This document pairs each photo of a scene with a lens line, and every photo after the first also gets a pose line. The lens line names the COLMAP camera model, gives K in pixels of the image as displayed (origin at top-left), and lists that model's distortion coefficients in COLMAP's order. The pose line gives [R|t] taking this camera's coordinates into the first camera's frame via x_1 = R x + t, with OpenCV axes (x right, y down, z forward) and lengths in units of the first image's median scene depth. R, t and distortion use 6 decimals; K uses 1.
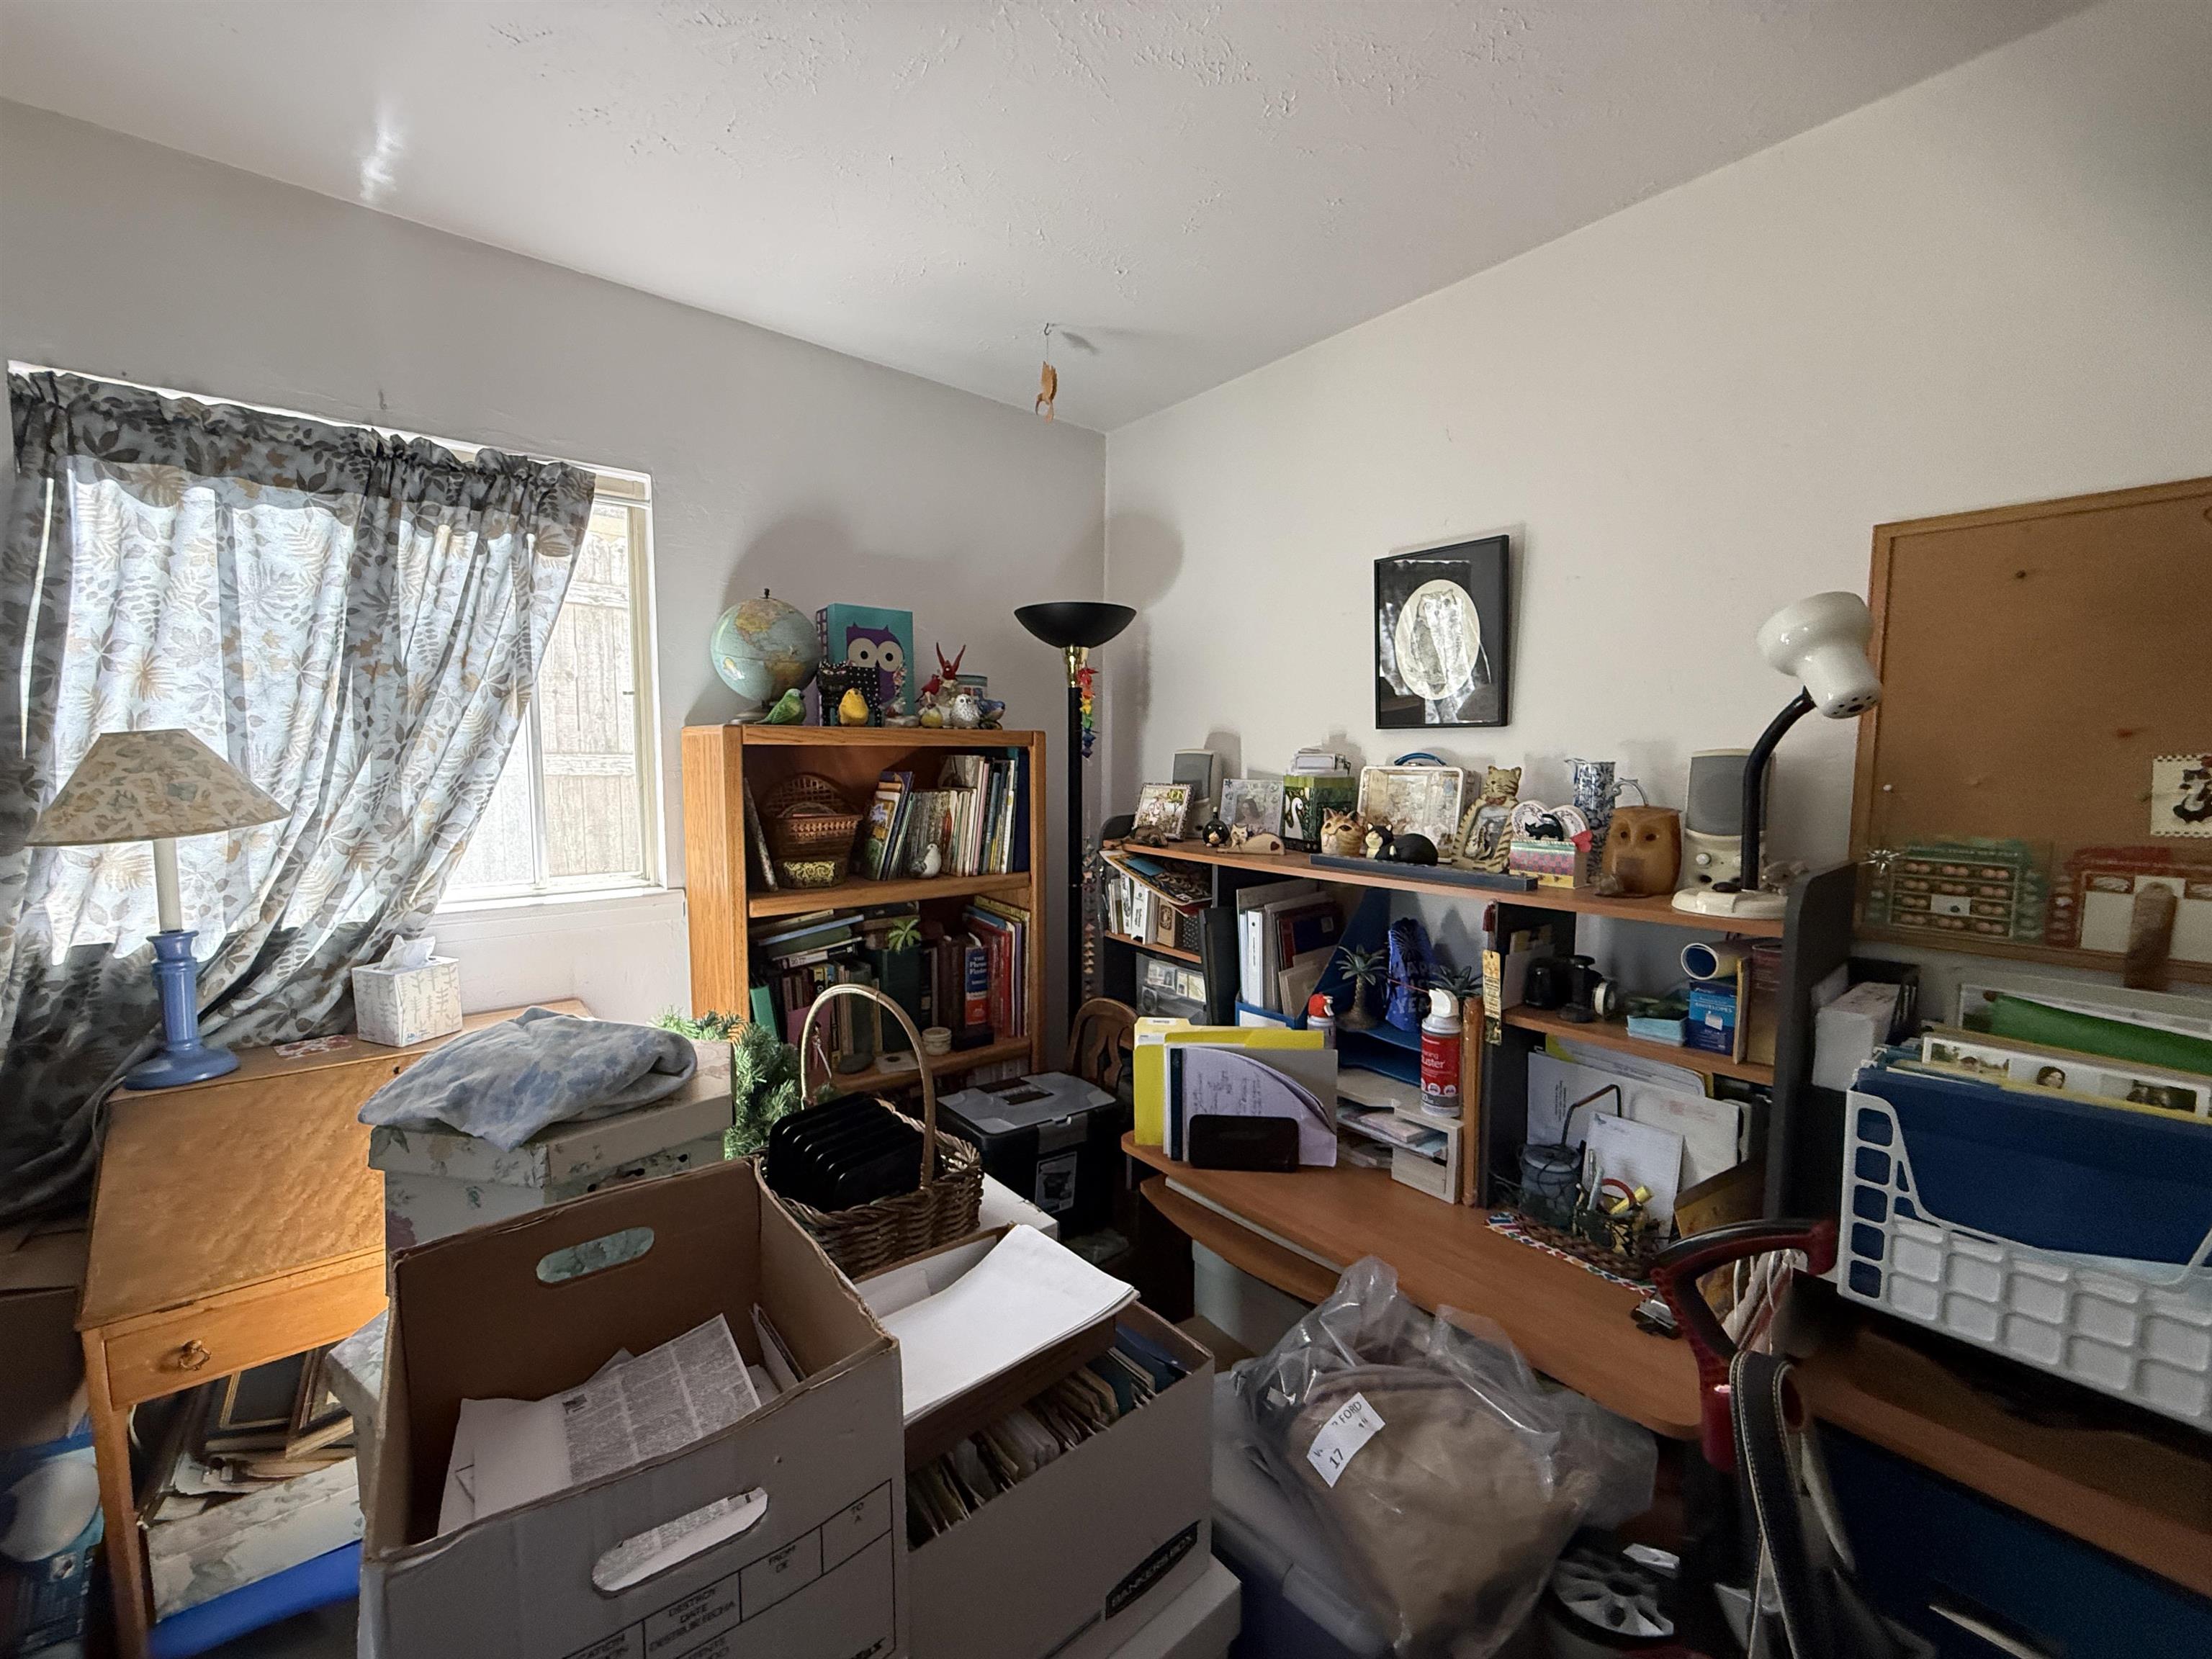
lens RADIAL K [[880.9, 0, 1104.6], [0, 880.9, 819.8], [0, 0, 1]] dist [-0.000774, 0.000284]
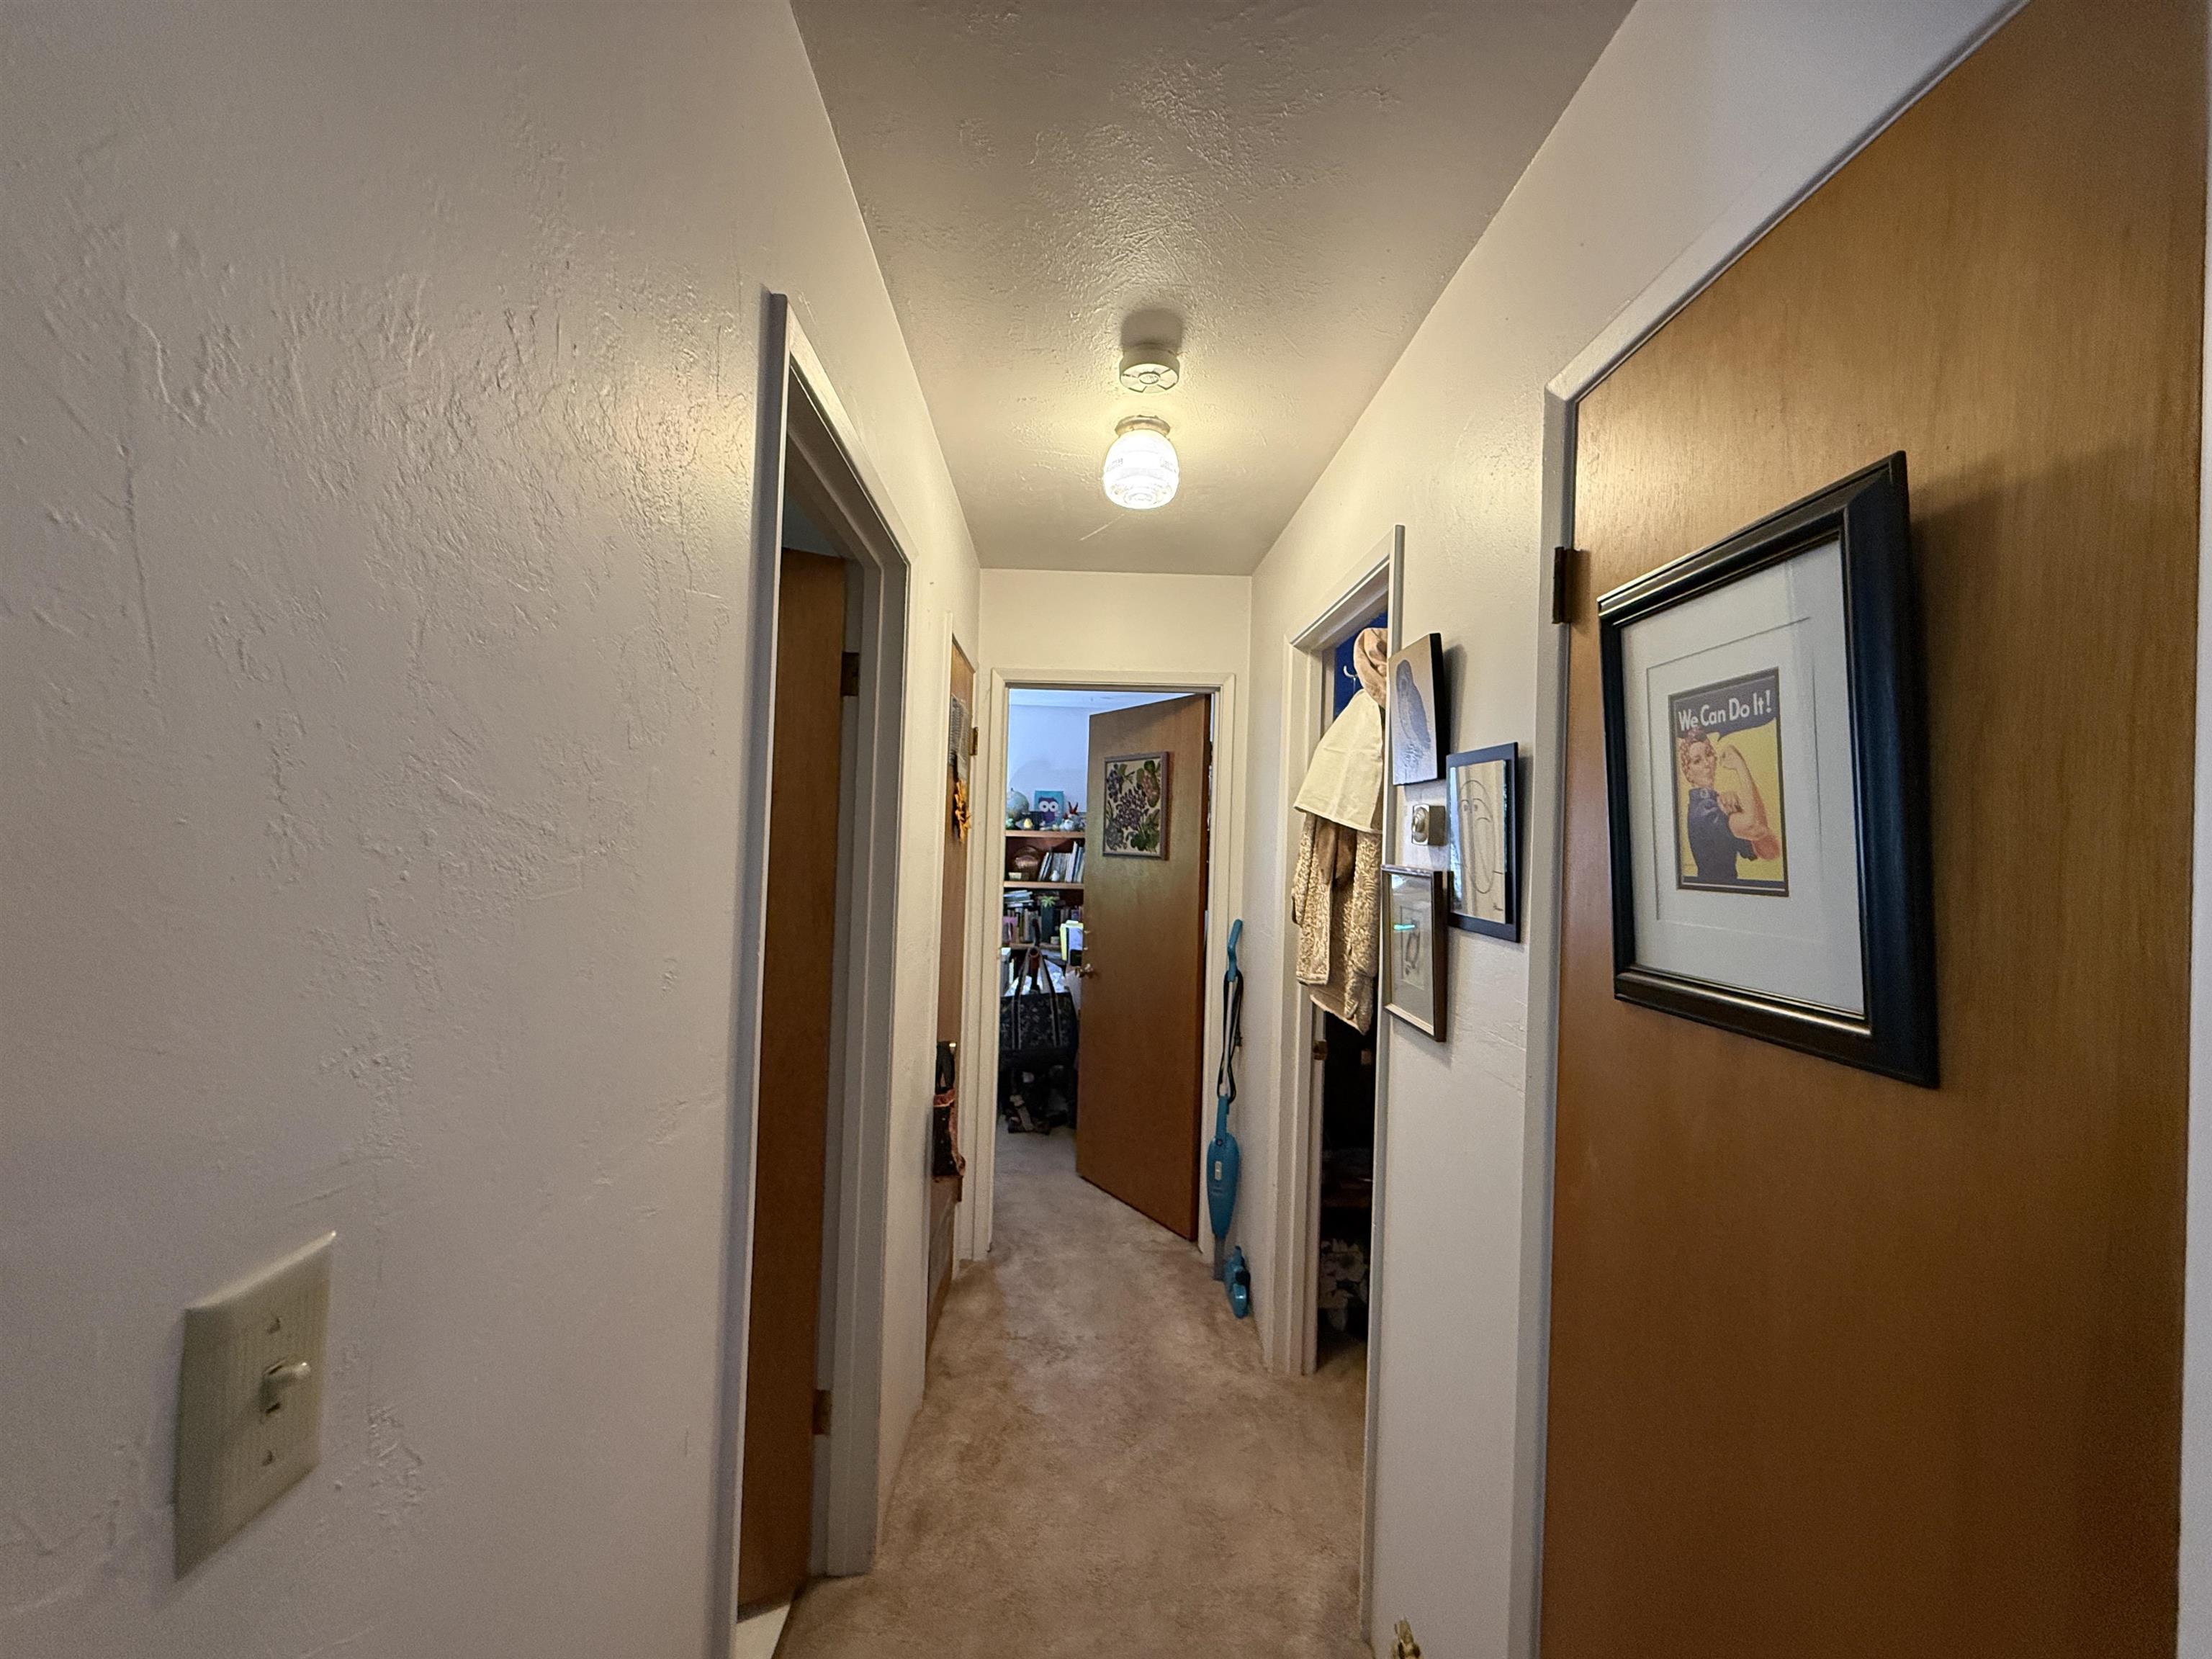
lens RADIAL K [[880.9, 0, 1109.0], [0, 880.9, 821.5], [0, 0, 1]] dist [-0.000774, 0.000284]
pose [[0.798950, 0.008342, -0.601340, 1.714825], [-0.076573, 0.993177, -0.087958, 0.109700], [0.596503, 0.116321, 0.794137, -1.250552]]
